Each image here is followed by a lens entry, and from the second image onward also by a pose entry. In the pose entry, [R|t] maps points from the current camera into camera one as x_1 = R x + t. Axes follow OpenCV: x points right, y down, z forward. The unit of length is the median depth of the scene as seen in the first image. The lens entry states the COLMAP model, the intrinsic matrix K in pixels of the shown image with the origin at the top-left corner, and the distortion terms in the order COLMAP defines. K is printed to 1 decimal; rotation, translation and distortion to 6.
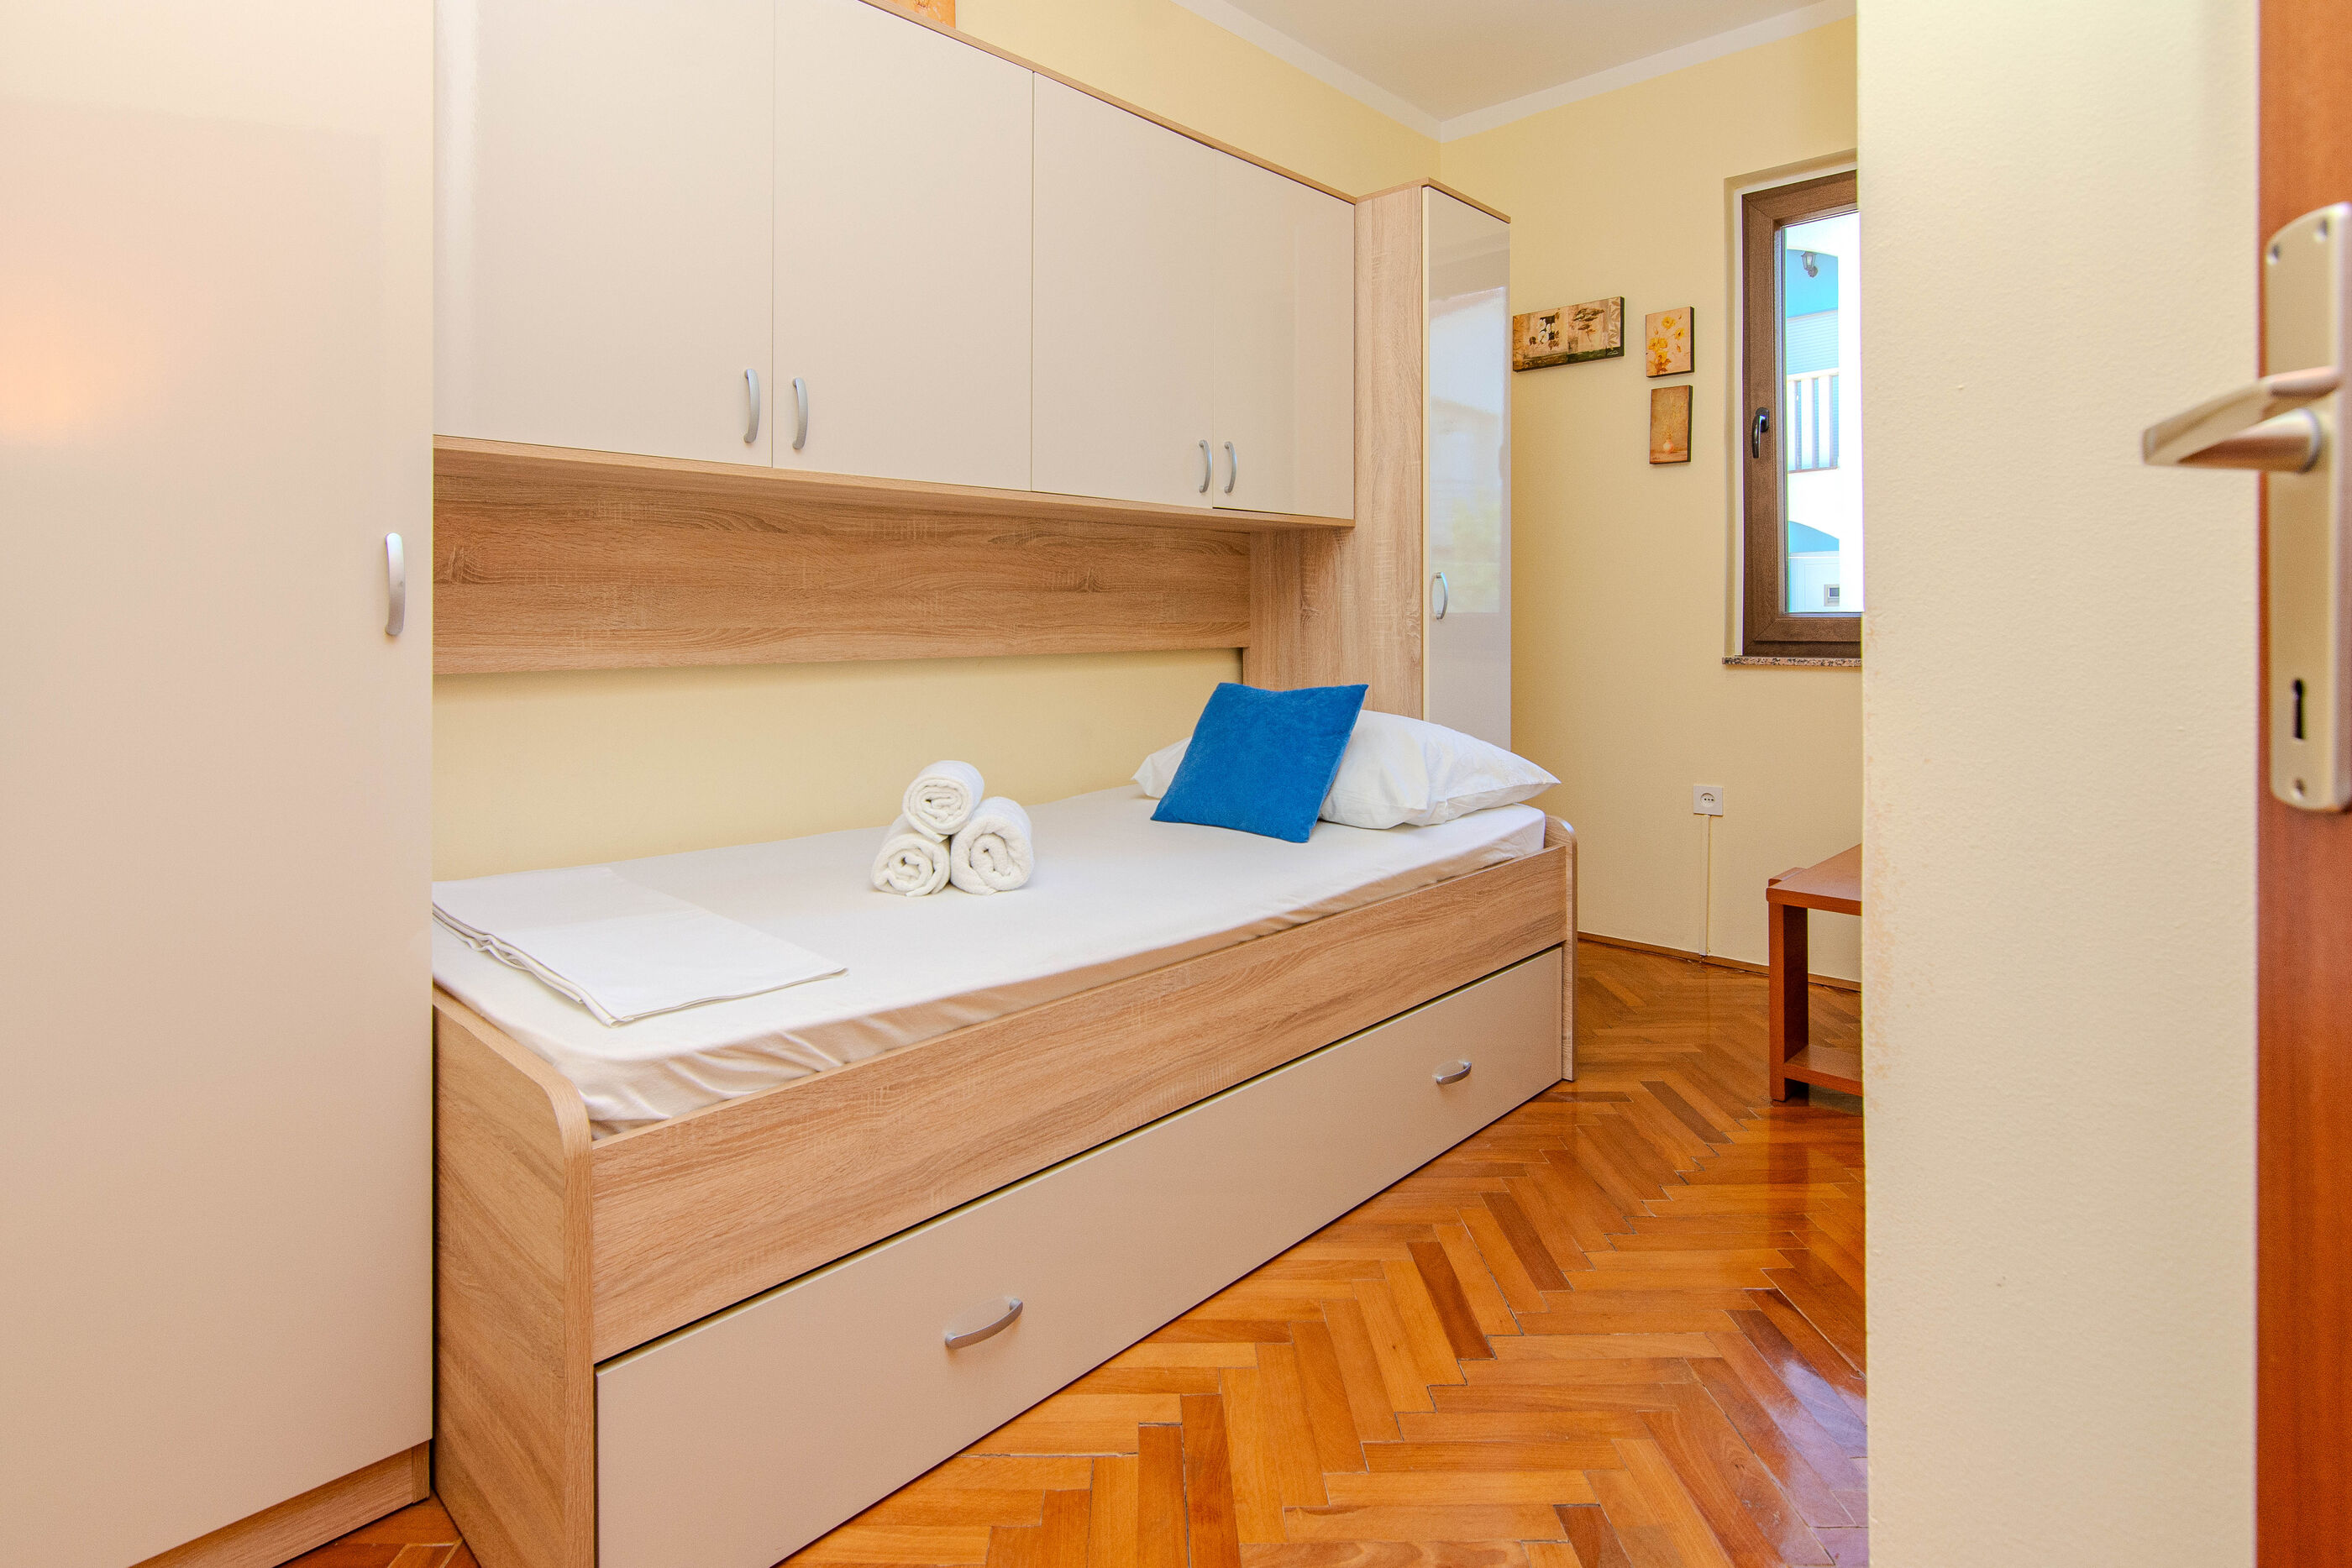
lens RADIAL K [[1305.7, 0, 1205.4], [0, 1305.7, 728.8], [0, 0, 1]] dist [0.001149, -0.001482]
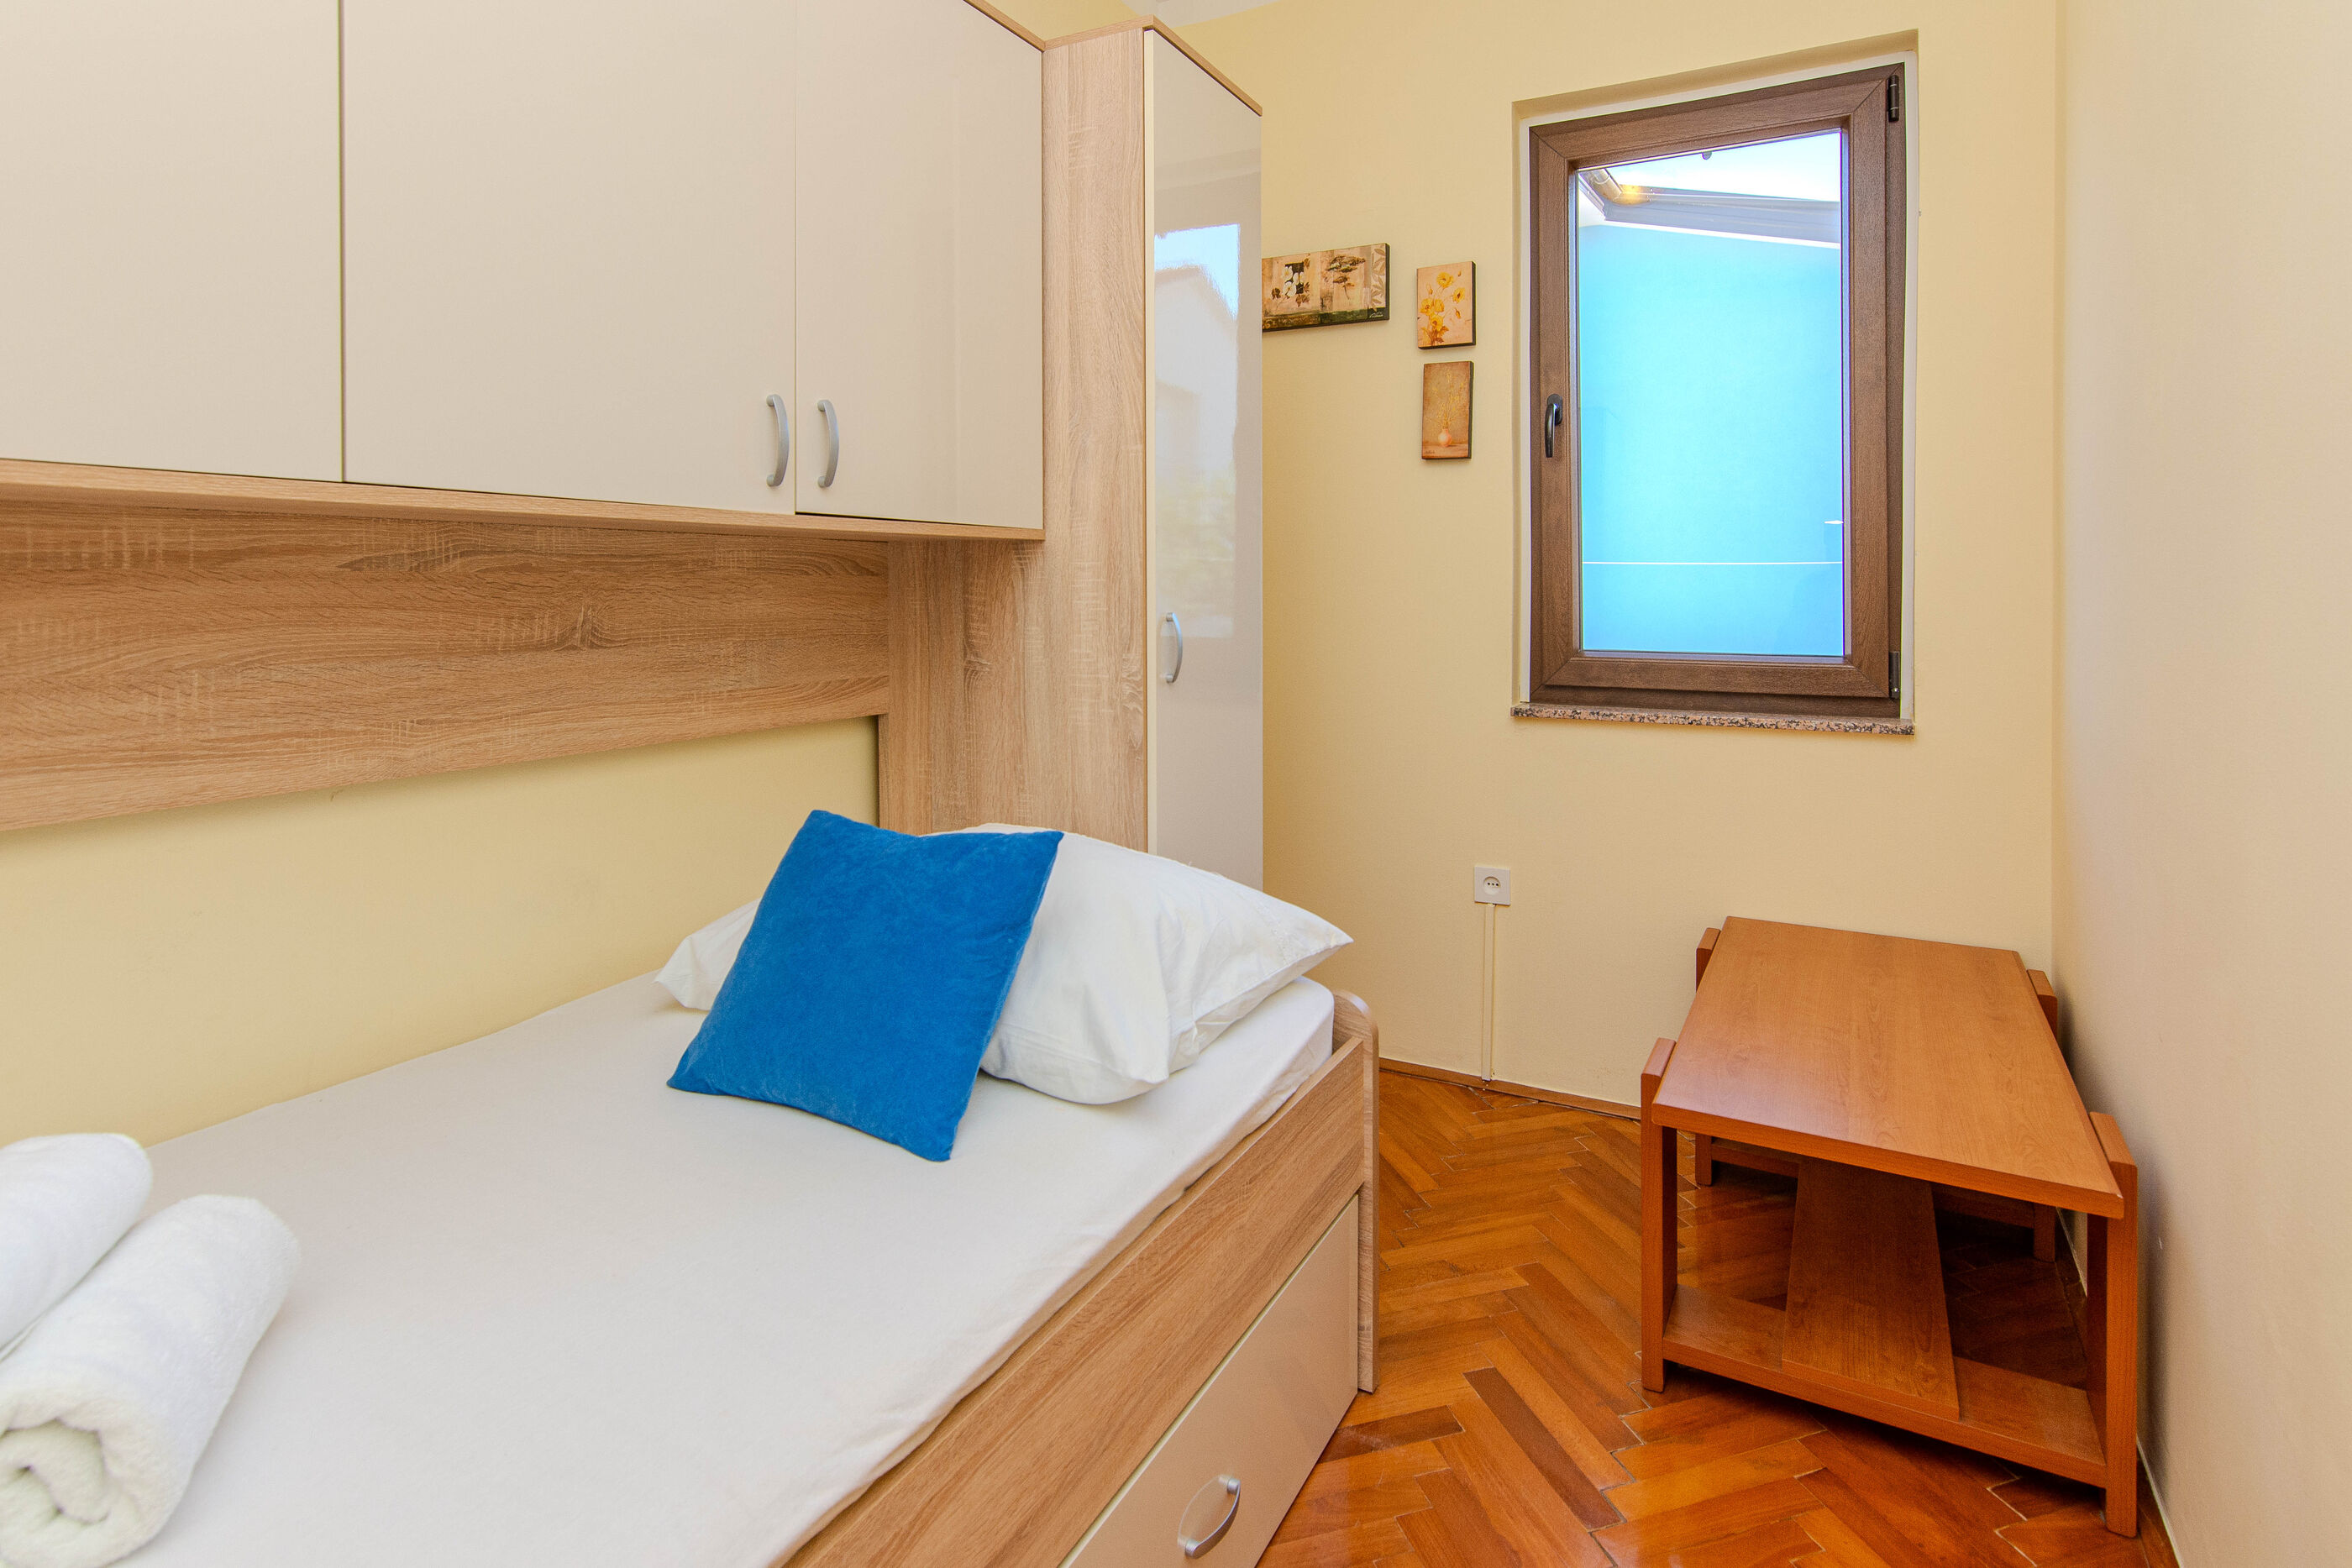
lens RADIAL K [[1305.7, 0, 1205.4], [0, 1305.7, 728.8], [0, 0, 1]] dist [0.001149, -0.001482]
pose [[0.974295, -0.005694, 0.225203, 0.043727], [0.001192, 0.999797, 0.020125, -0.071564], [-0.225272, -0.019339, 0.974104, 0.330251]]
